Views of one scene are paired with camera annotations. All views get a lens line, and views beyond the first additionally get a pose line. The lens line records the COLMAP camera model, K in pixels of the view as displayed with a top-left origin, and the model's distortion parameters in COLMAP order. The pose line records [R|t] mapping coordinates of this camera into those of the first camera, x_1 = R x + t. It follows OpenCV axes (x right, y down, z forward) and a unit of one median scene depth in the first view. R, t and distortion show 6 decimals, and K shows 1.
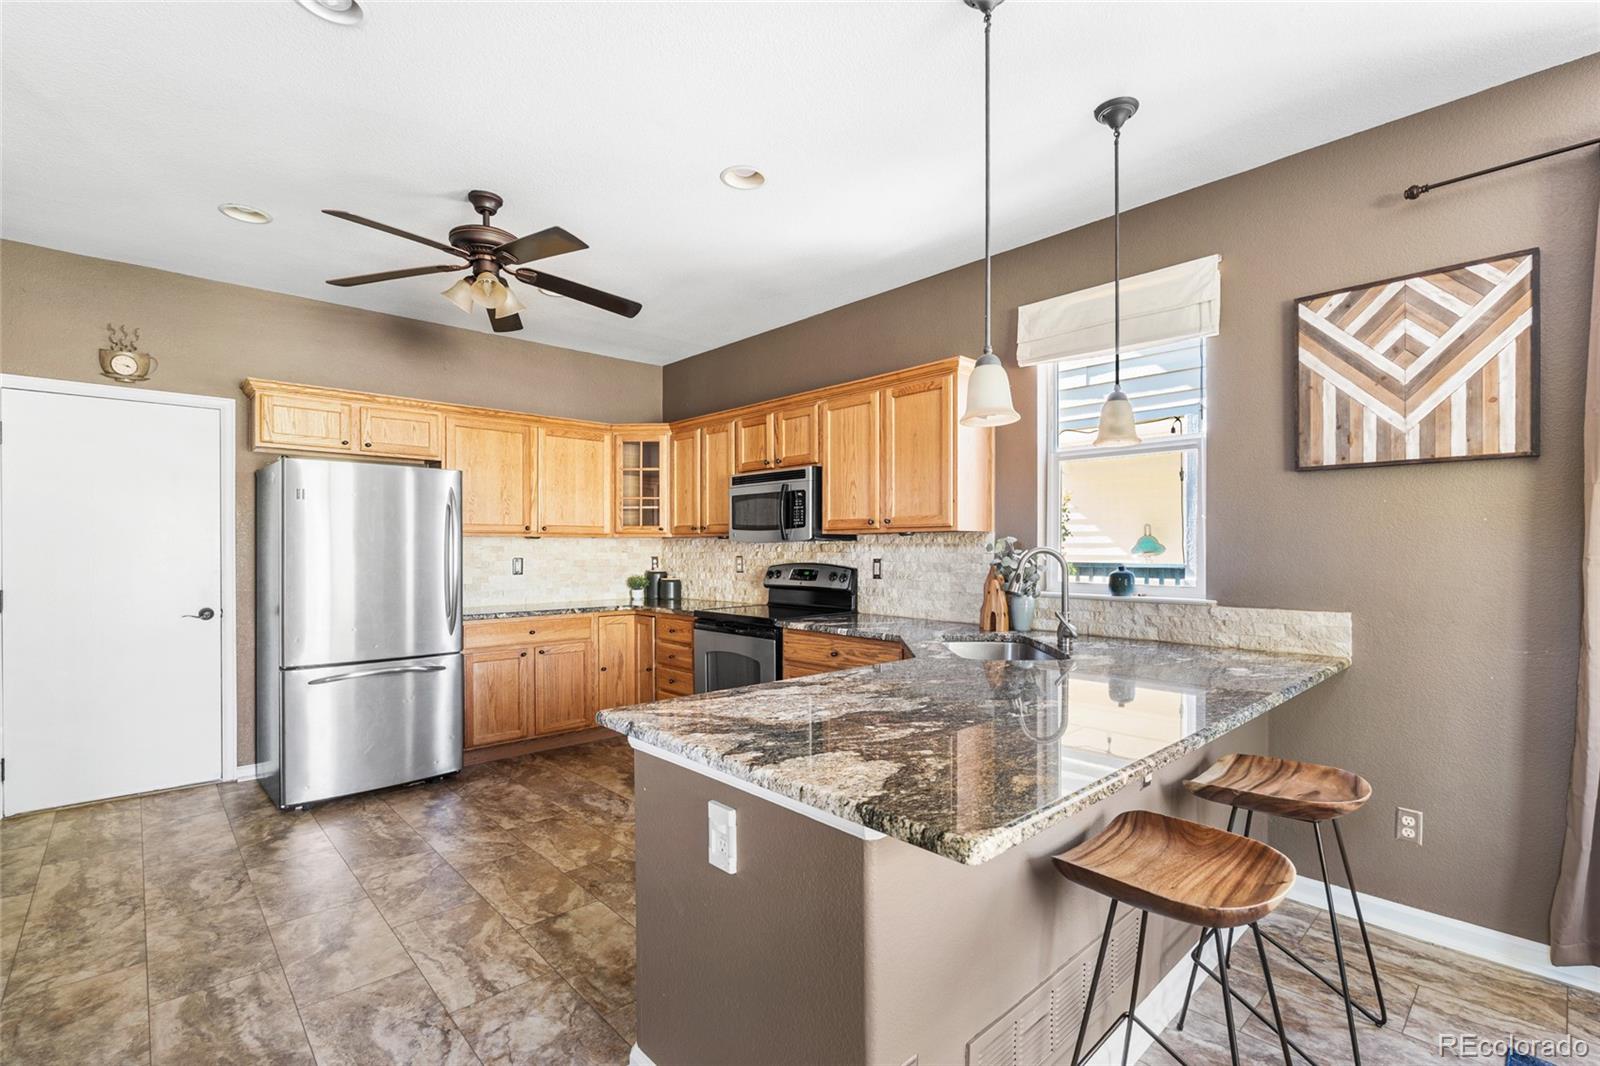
lens RADIAL K [[715.3, 0, 801.2], [0, 715.3, 549.7], [0, 0, 1]] dist [-0.007851, 0.002389]
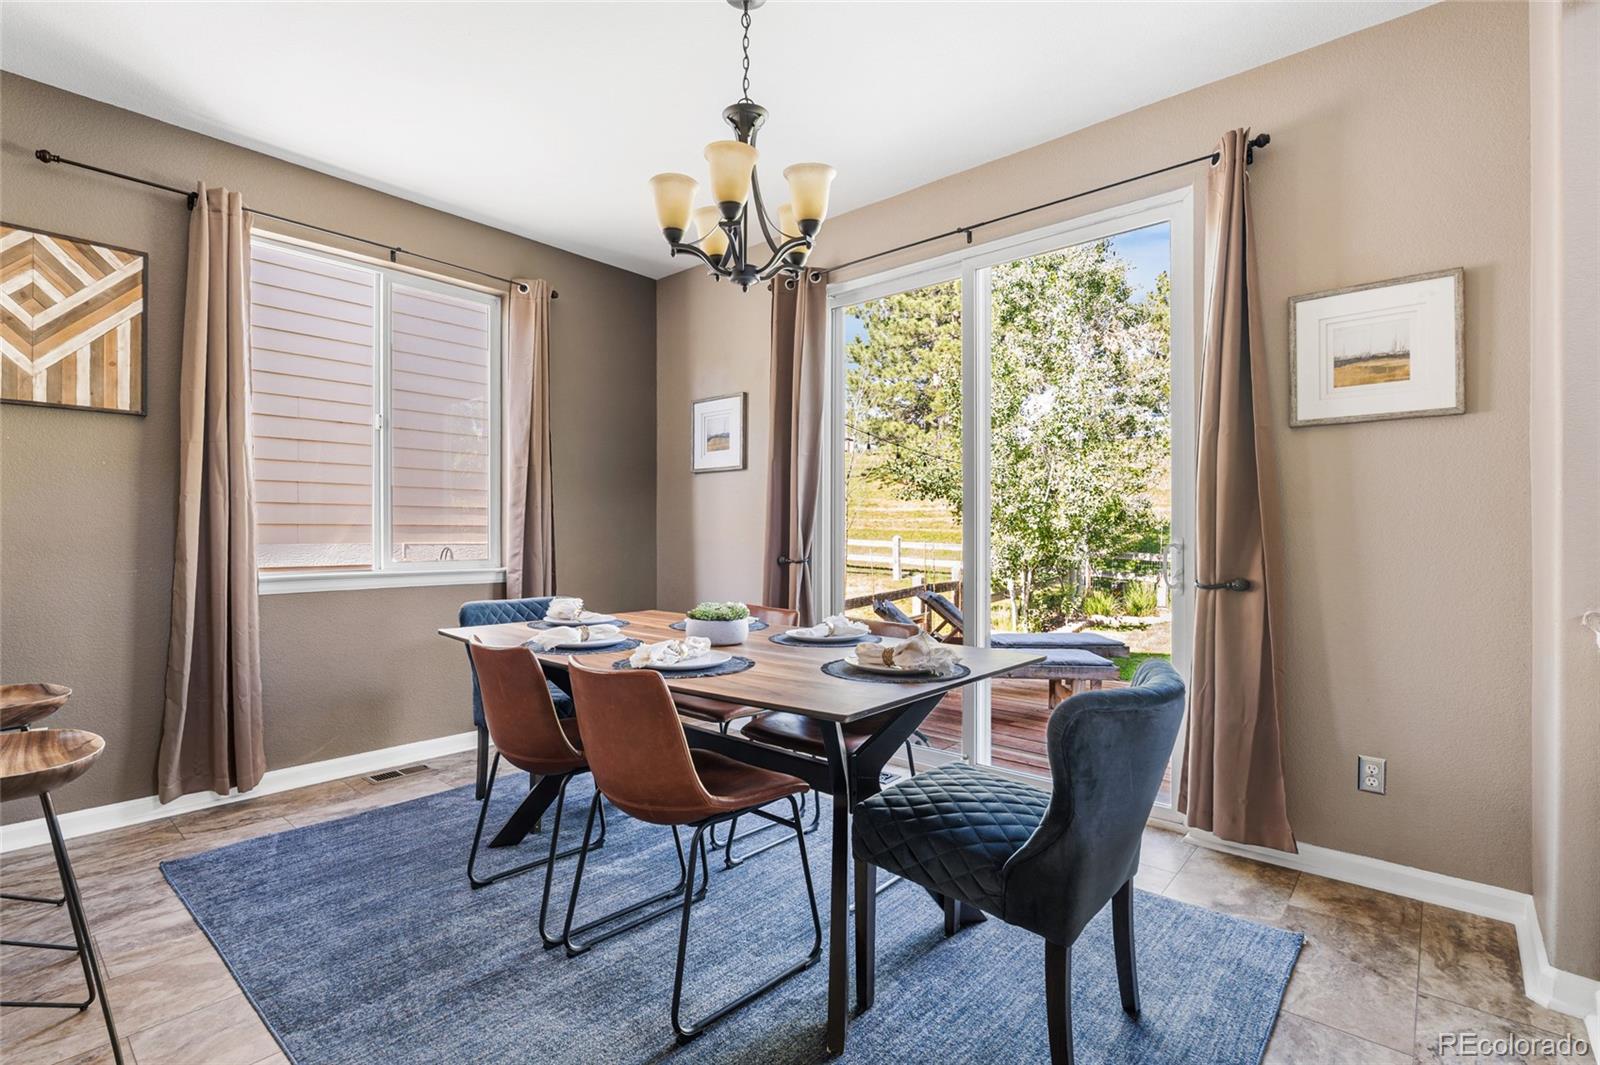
lens RADIAL K [[743.7, 0, 787.4], [0, 743.7, 529.6], [0, 0, 1]] dist [-0.000750, -0.001716]
pose [[-0.092059, 0.005475, 0.995739, -0.244541], [-0.001501, 0.999983, -0.005637, 0.047812], [-0.995752, -0.002014, -0.092049, -0.013665]]
